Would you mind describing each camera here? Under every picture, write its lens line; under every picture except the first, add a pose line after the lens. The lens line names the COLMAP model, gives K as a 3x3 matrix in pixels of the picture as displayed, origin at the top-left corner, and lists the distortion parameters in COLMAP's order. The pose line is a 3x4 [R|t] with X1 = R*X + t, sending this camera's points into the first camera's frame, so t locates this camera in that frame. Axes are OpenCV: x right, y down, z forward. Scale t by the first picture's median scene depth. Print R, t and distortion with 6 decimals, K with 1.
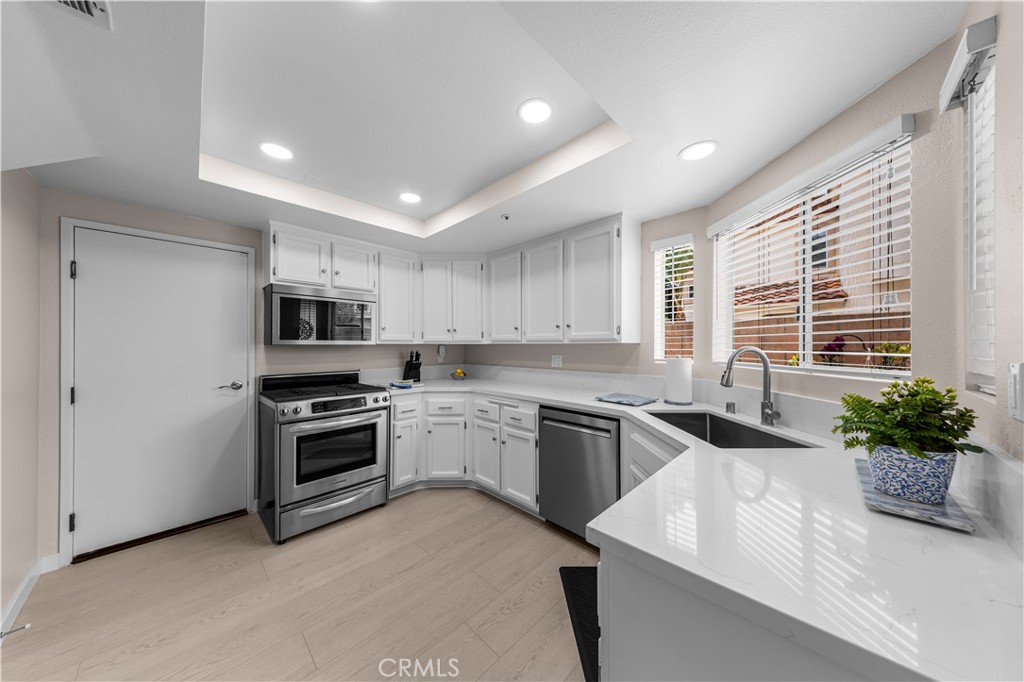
lens RADIAL K [[322.6, 0, 513.5], [0, 322.6, 344.6], [0, 0, 1]] dist [-0.000285, -0.000047]
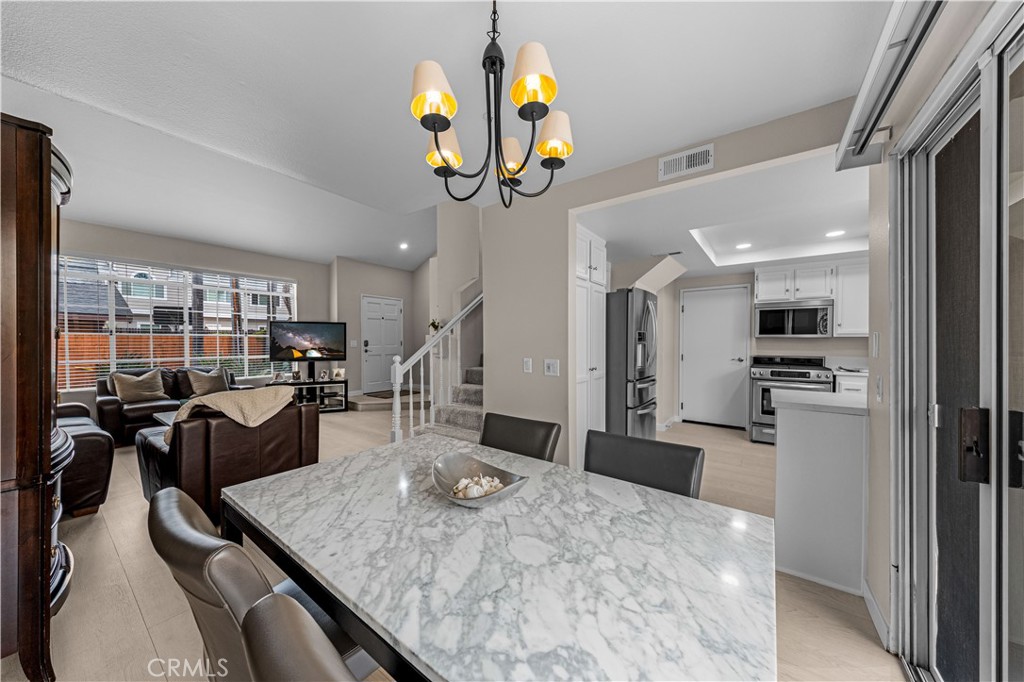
lens RADIAL K [[341.9, 0, 512.0], [0, 341.9, 341.0], [0, 0, 1]] dist [-0.000091, -0.000006]
pose [[0.138194, 0.002677, -0.990402, 0.897762], [-0.003078, 0.999993, 0.002273, 0.018209], [0.990400, 0.002734, 0.138201, -0.568663]]
